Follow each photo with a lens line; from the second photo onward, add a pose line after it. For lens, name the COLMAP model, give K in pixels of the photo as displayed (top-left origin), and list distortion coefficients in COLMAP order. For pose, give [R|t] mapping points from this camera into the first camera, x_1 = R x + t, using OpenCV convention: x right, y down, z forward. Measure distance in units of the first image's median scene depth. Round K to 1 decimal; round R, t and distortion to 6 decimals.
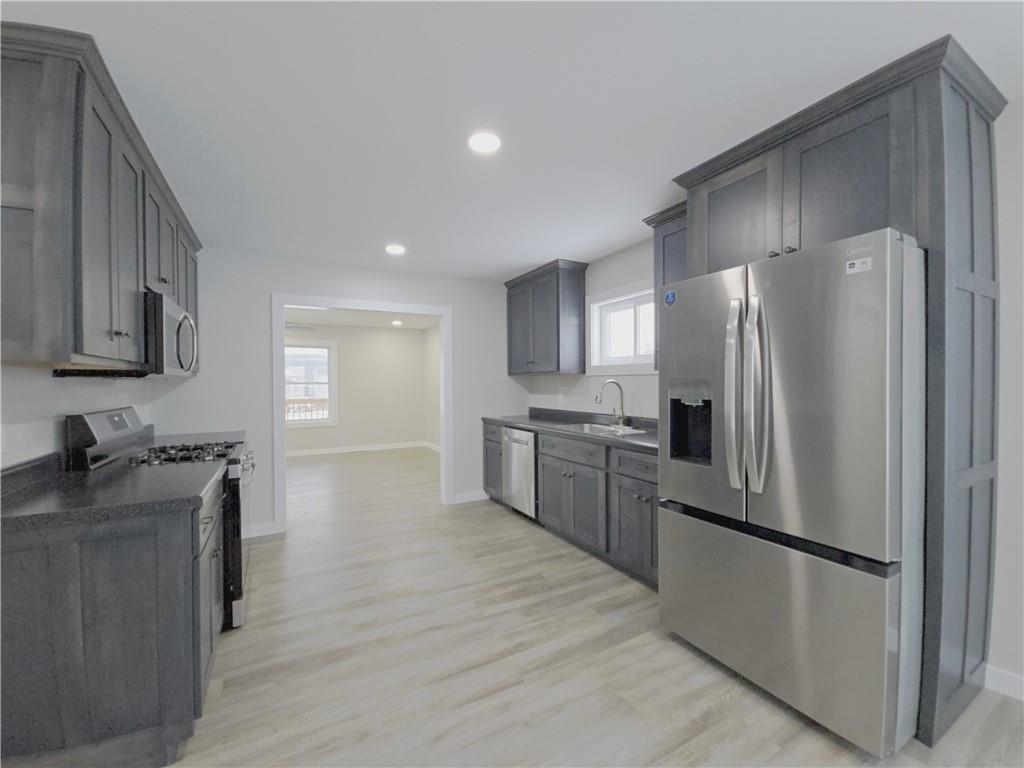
lens RADIAL K [[412.4, 0, 508.6], [0, 412.4, 387.0], [0, 0, 1]] dist [0.001350, -0.005250]
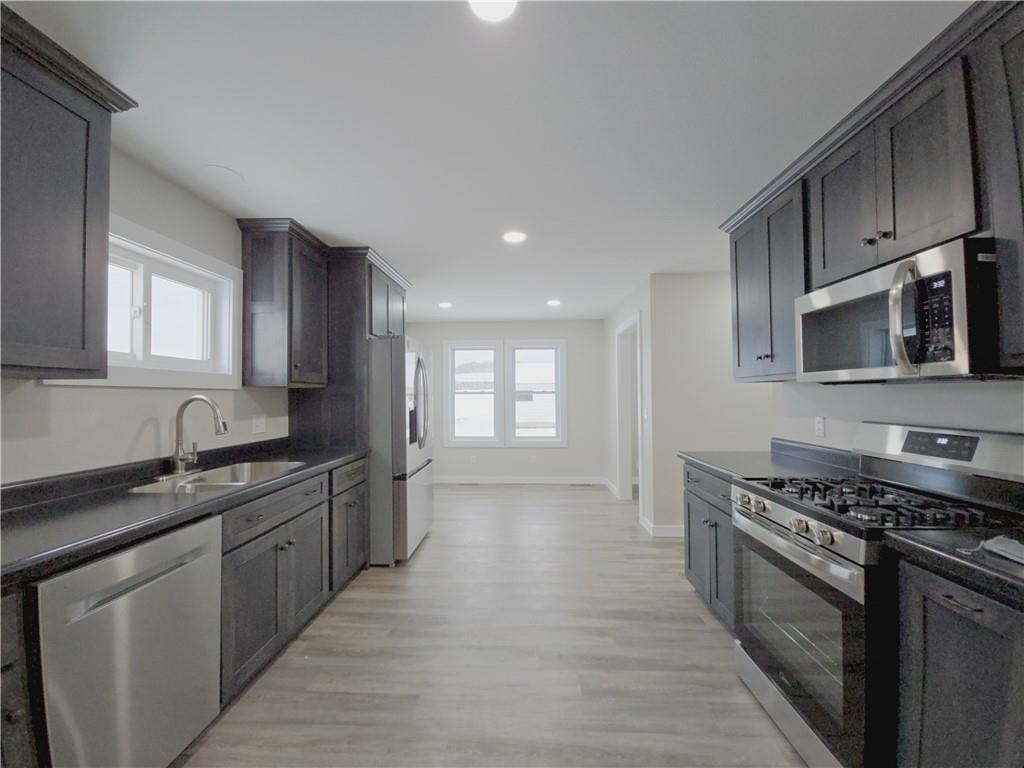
lens RADIAL K [[415.7, 0, 507.7], [0, 415.7, 388.0], [0, 0, 1]] dist [0.003972, -0.004937]
pose [[-0.849457, 0.023818, 0.527120, -0.630901], [0.019333, 0.999715, -0.014018, -0.015813], [-0.527304, -0.001717, -0.849675, 1.762192]]
